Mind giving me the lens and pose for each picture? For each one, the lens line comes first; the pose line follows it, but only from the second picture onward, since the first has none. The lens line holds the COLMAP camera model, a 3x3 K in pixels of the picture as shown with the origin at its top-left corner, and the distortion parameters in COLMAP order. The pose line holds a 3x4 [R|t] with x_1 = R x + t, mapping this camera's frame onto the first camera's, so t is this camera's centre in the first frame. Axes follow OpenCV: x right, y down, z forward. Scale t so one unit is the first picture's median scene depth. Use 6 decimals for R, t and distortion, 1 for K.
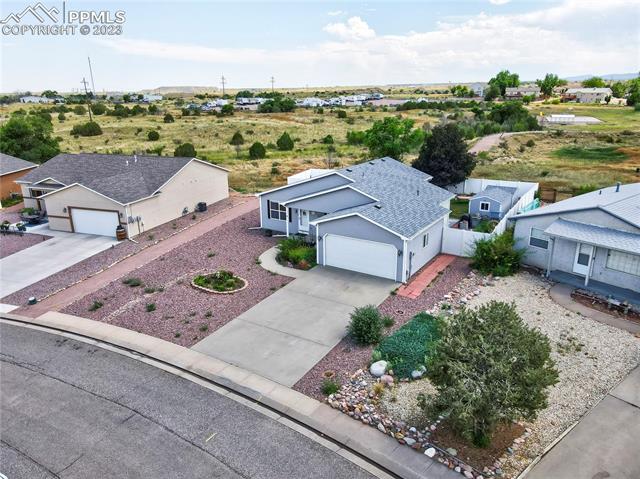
lens RADIAL K [[469.5, 0, 317.0], [0, 469.5, 239.4], [0, 0, 1]] dist [0.011370, 0.005375]
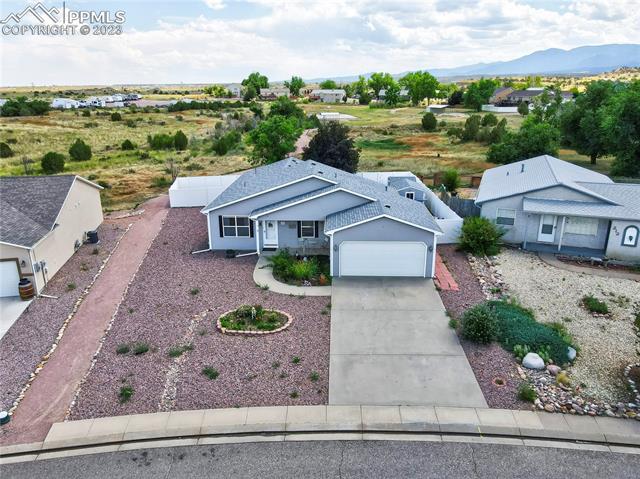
lens RADIAL K [[469.5, 0, 317.0], [0, 469.5, 239.4], [0, 0, 1]] dist [0.011370, 0.005375]
pose [[0.862502, -0.150996, 0.483002, -0.438599], [0.151720, 0.987699, 0.037848, -0.055852], [-0.482776, 0.040637, 0.874801, 0.204854]]
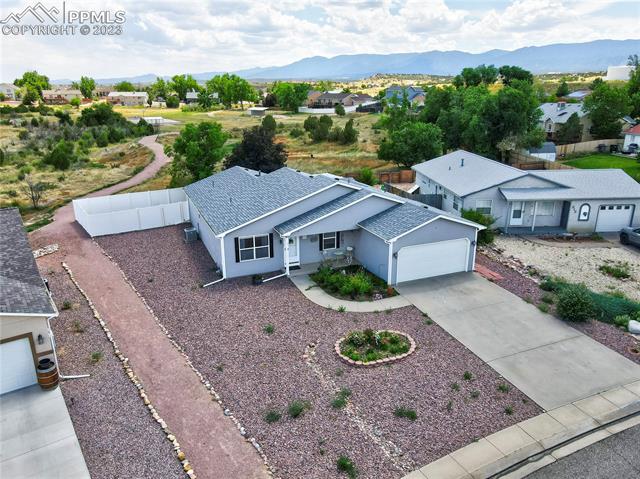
lens RADIAL K [[469.5, 0, 317.0], [0, 469.5, 239.4], [0, 0, 1]] dist [0.011370, 0.005375]
pose [[0.568797, -0.242244, 0.785995, -0.720551], [0.248025, 0.961674, 0.116902, -0.161060], [-0.784190, 0.128453, 0.607080, 0.543518]]
